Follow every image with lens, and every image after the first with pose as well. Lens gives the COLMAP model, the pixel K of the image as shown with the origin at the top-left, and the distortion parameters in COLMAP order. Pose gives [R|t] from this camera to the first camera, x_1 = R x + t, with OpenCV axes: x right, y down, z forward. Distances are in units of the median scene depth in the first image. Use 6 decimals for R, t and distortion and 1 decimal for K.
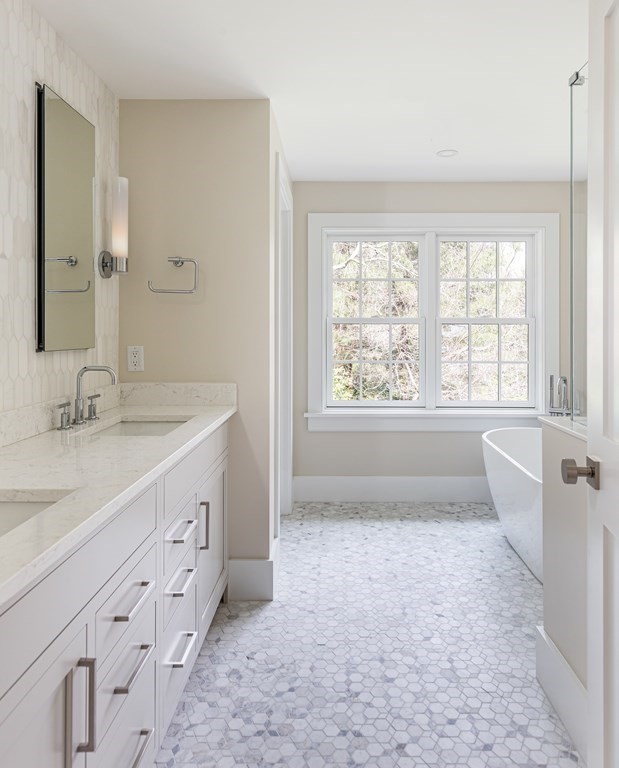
lens RADIAL K [[522.1, 0, 320.3], [0, 522.1, 330.8], [0, 0, 1]] dist [0.006144, -0.001855]
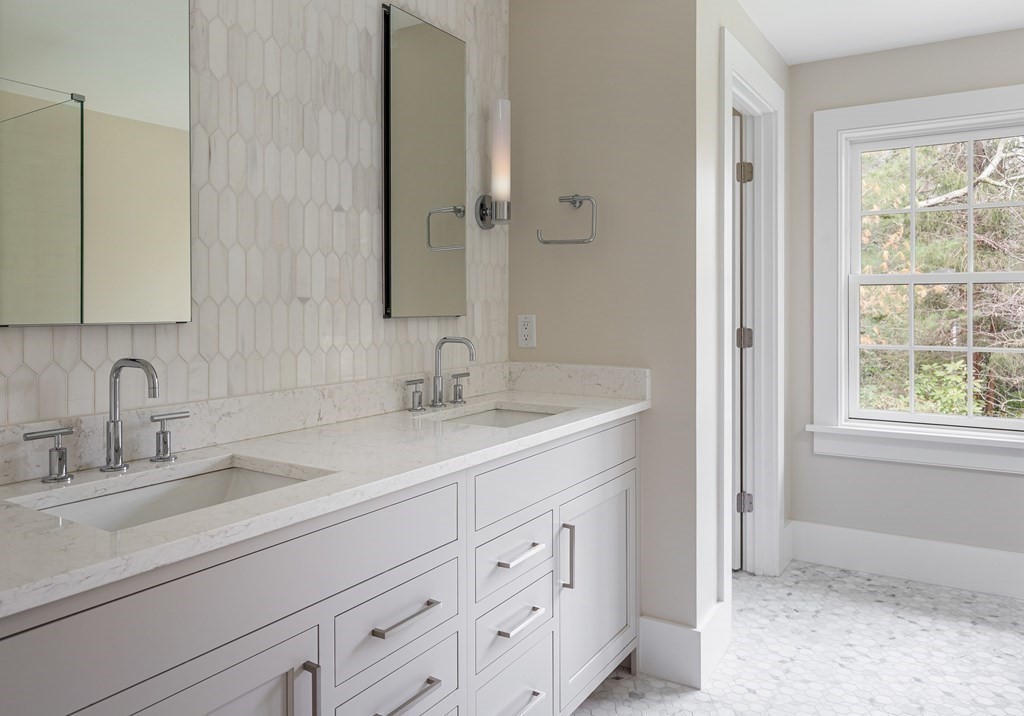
lens RADIAL K [[732.5, 0, 505.7], [0, 732.5, 311.5], [0, 0, 1]] dist [-0.011085, 0.004320]
pose [[0.844632, 0.001539, -0.535345, 0.203673], [0.003372, 0.999961, 0.008194, 0.015282], [0.535337, -0.008726, 0.844594, 0.067257]]
